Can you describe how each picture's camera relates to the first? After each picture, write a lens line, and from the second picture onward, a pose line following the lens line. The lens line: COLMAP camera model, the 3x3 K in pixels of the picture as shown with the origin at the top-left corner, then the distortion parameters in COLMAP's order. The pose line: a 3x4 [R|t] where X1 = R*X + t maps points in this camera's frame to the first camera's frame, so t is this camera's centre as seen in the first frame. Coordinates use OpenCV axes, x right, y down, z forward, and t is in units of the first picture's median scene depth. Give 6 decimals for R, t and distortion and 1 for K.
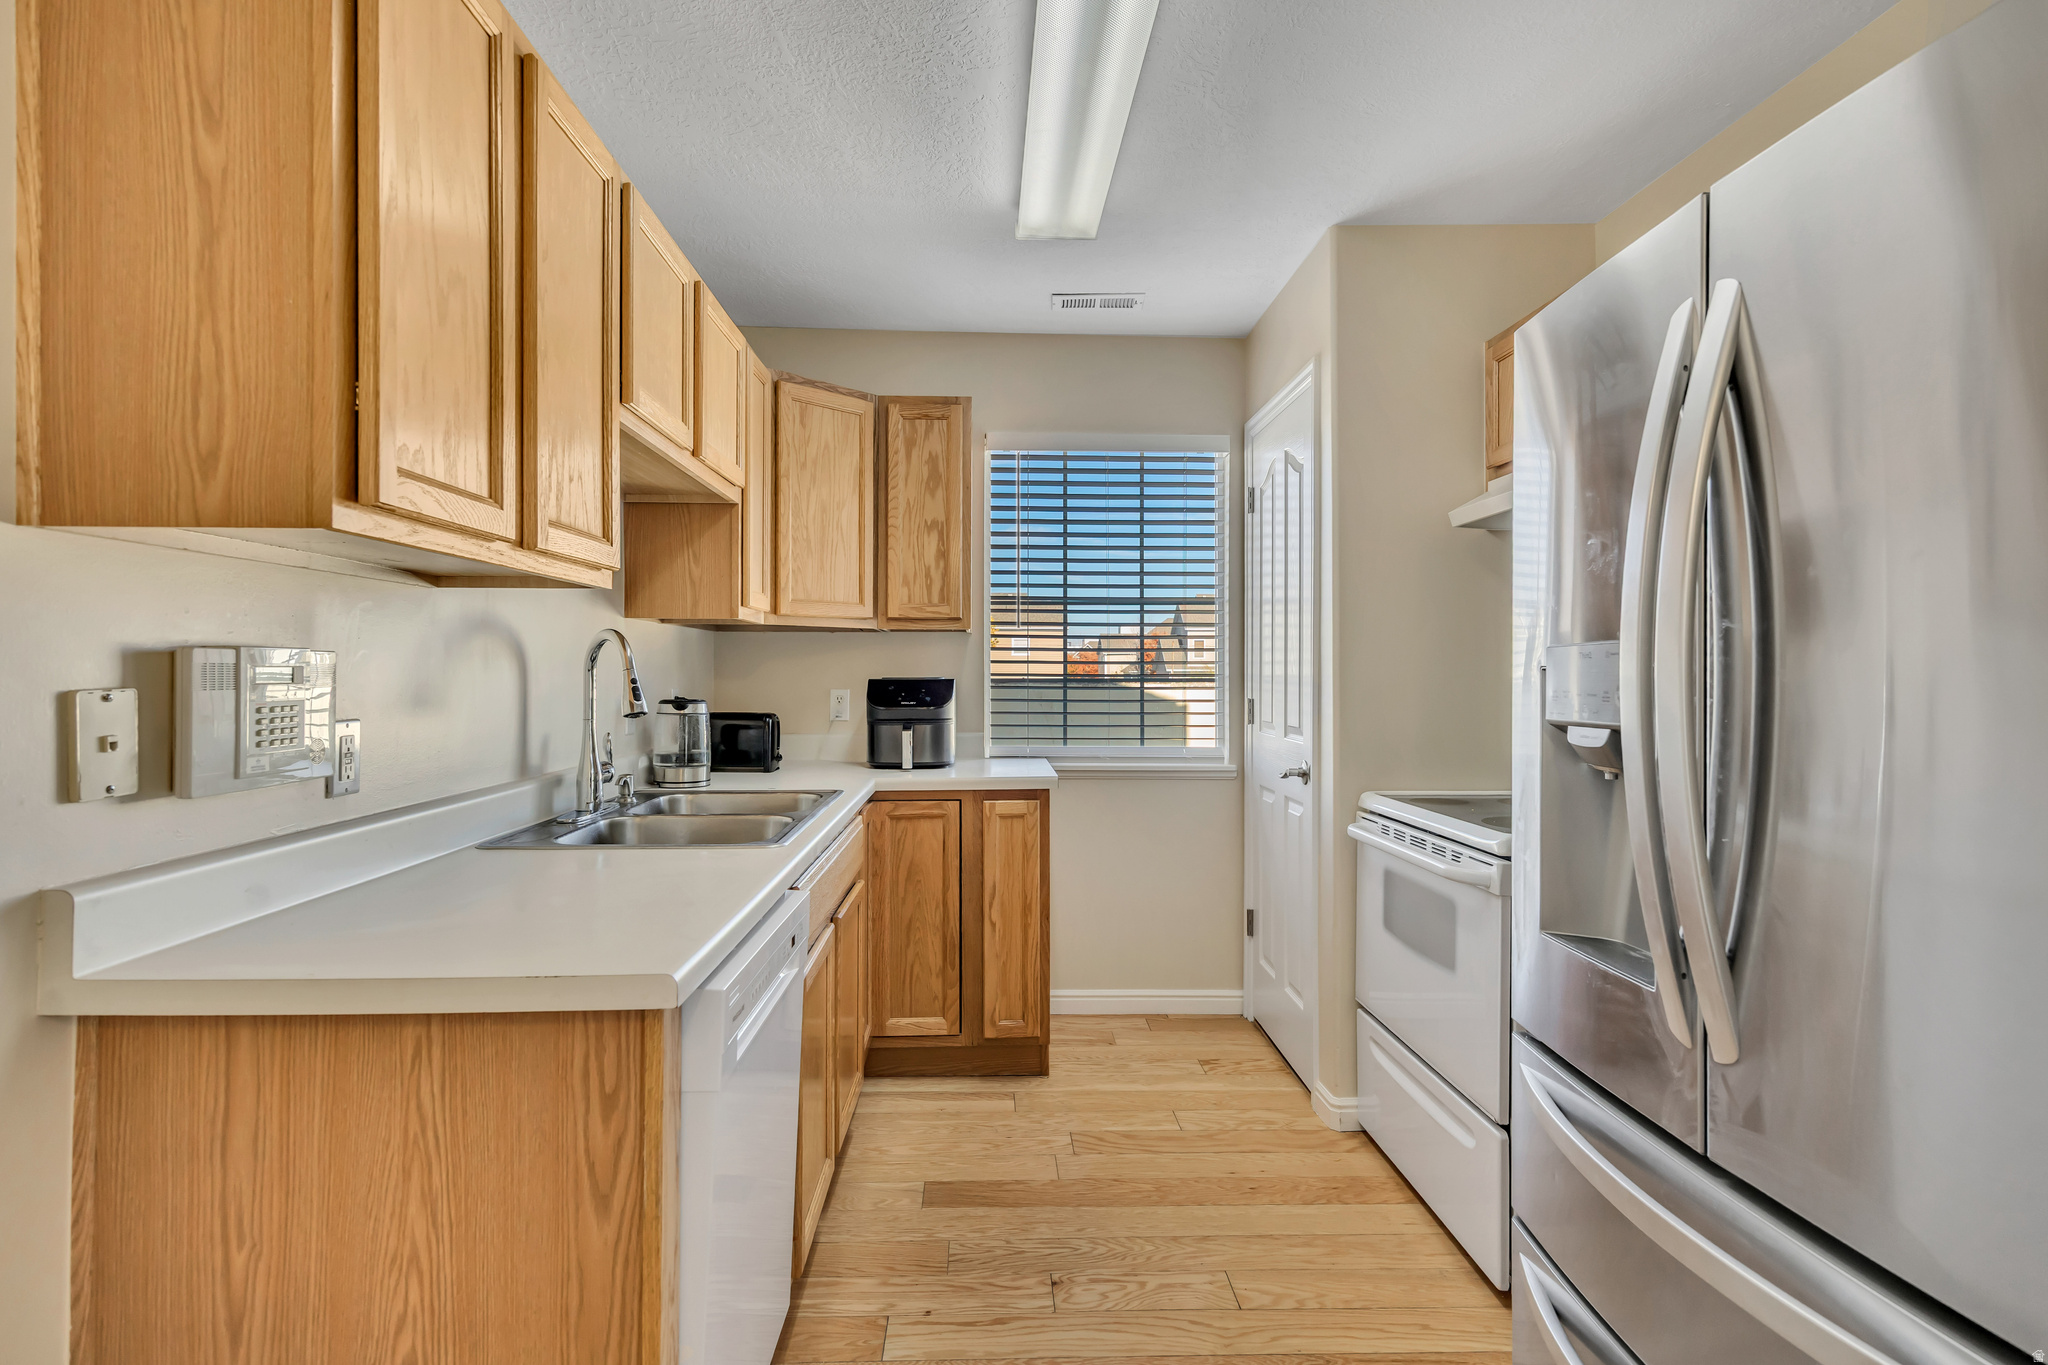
lens RADIAL K [[931.9, 0, 1018.5], [0, 931.9, 673.3], [0, 0, 1]] dist [-0.000482, -0.000425]
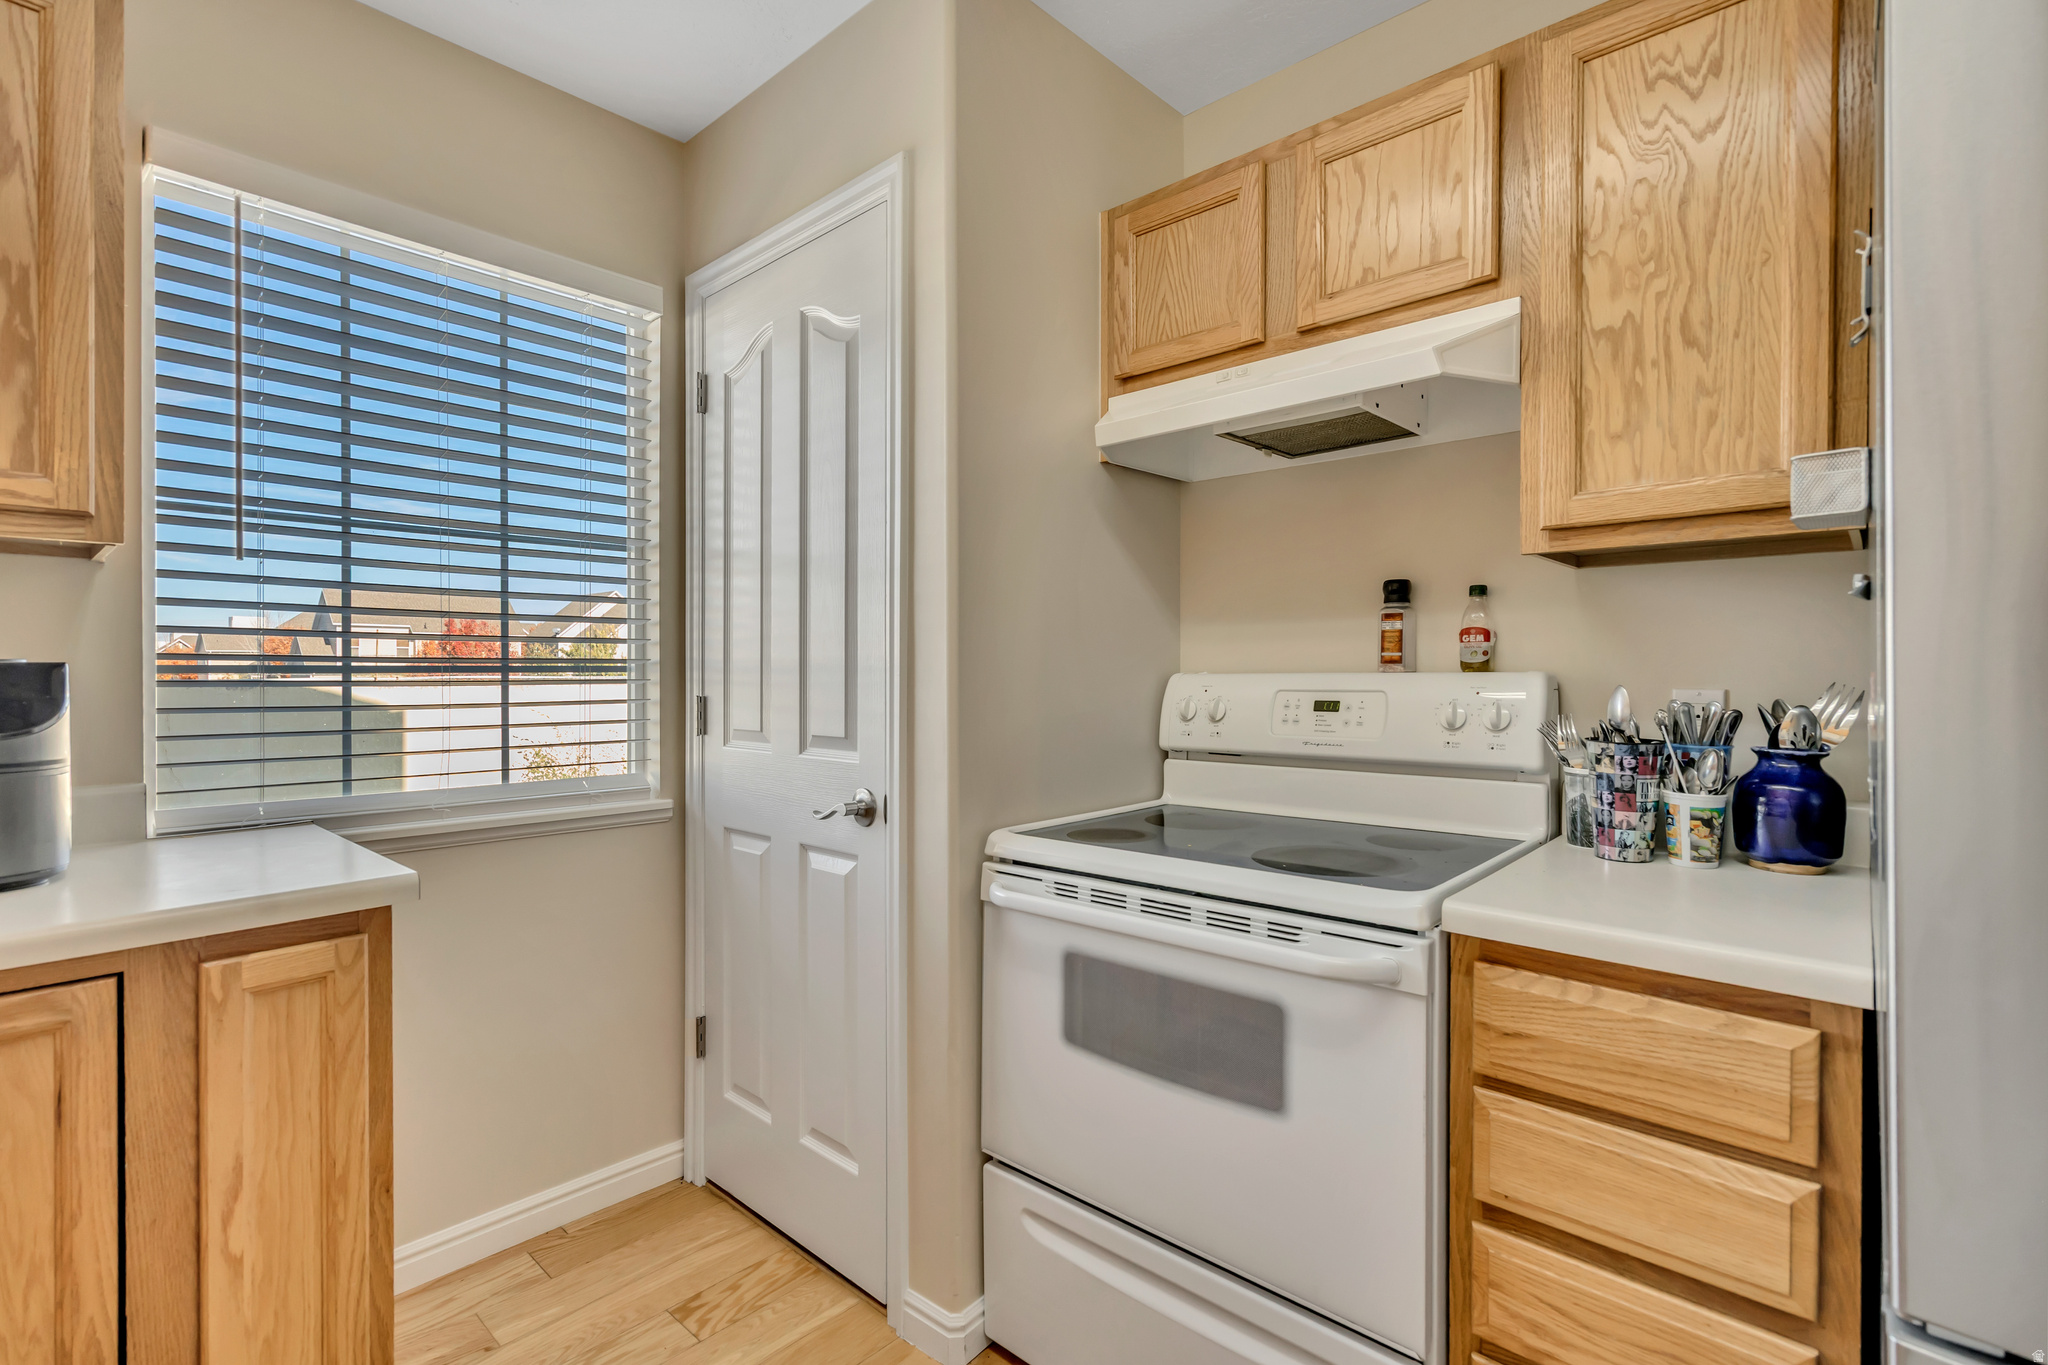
lens RADIAL K [[931.9, 0, 1018.5], [0, 931.9, 673.3], [0, 0, 1]] dist [-0.000482, -0.000425]
pose [[0.703504, -0.004604, 0.710677, -0.064494], [0.003920, 0.999989, 0.002598, 0.011100], [-0.710681, 0.000958, 0.703514, 0.410329]]
